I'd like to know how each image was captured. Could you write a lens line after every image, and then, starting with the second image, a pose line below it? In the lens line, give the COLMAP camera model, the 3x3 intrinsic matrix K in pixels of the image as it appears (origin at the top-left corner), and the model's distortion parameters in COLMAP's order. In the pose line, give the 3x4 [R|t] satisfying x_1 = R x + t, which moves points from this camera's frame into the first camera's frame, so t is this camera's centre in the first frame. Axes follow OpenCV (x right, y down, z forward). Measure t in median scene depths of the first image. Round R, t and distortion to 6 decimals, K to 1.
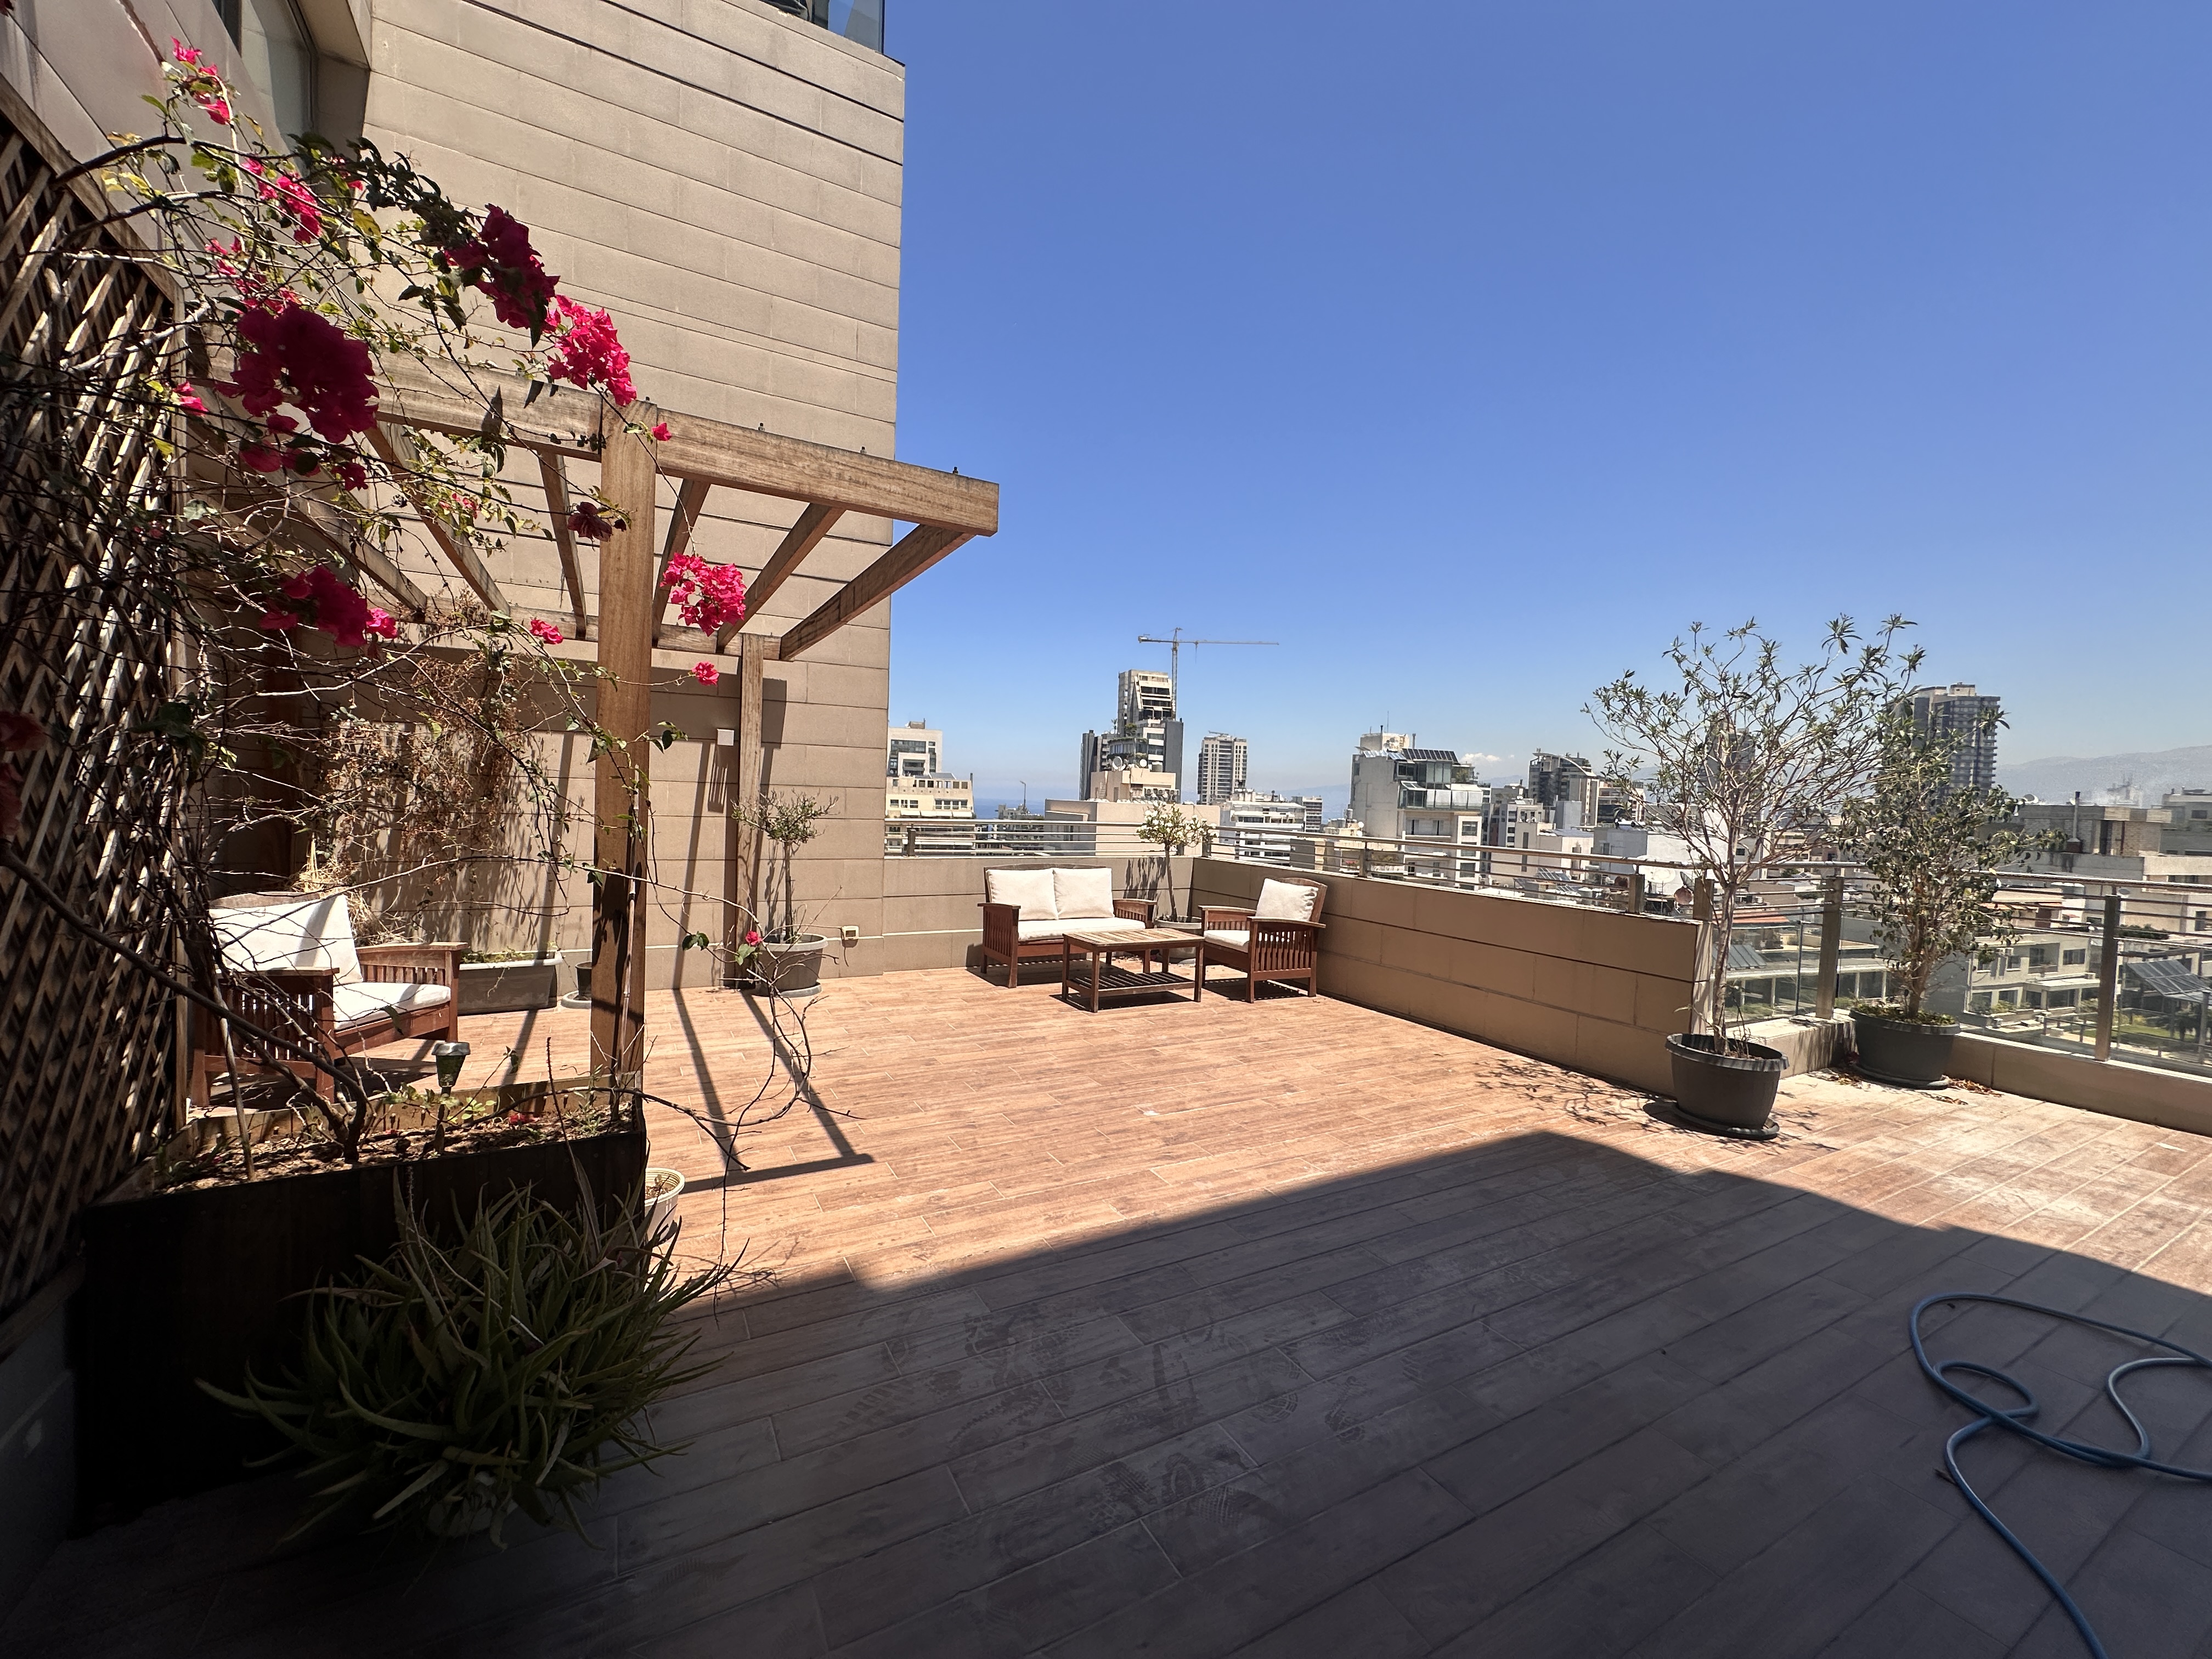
lens RADIAL K [[879.6, 0, 1098.2], [0, 879.6, 831.1], [0, 0, 1]] dist [-0.002027, 0.000504]
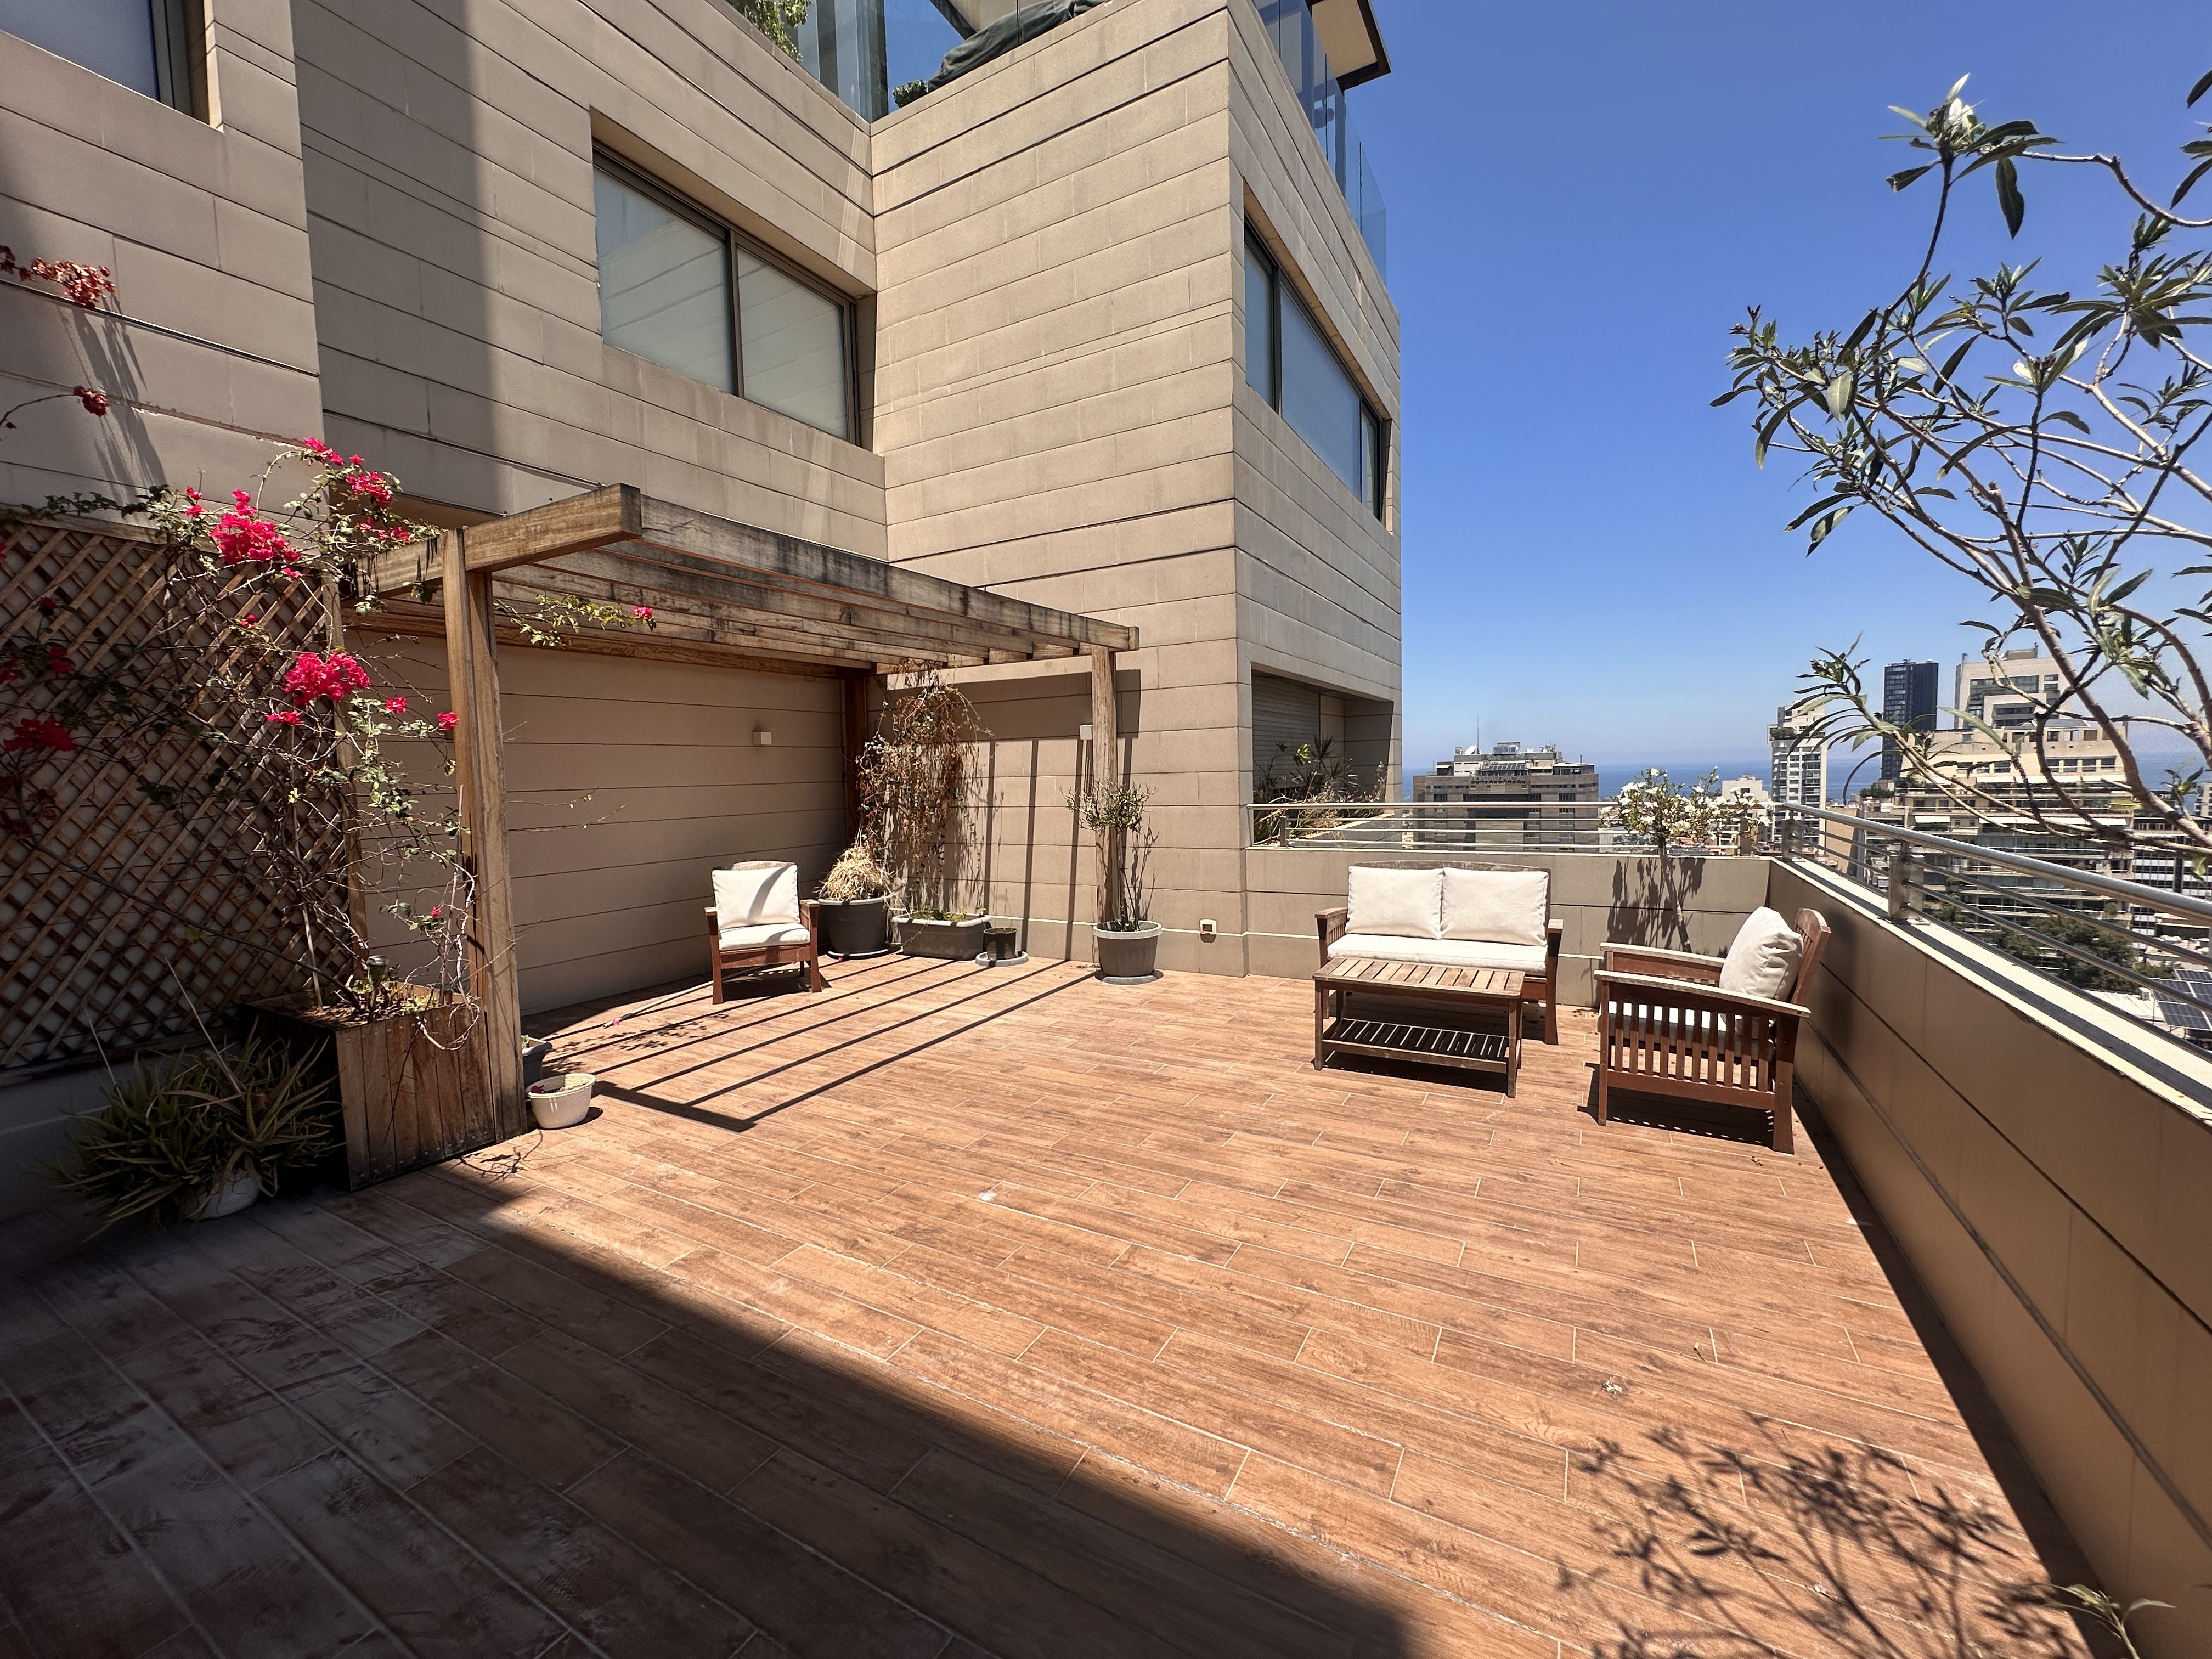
lens RADIAL K [[879.6, 0, 1103.7], [0, 879.6, 827.8], [0, 0, 1]] dist [-0.002027, 0.000504]
pose [[0.526362, 0.006694, -0.850234, 0.672986], [0.010885, 0.999834, 0.014610, -0.007416], [0.850191, -0.016945, 0.526202, 0.611621]]
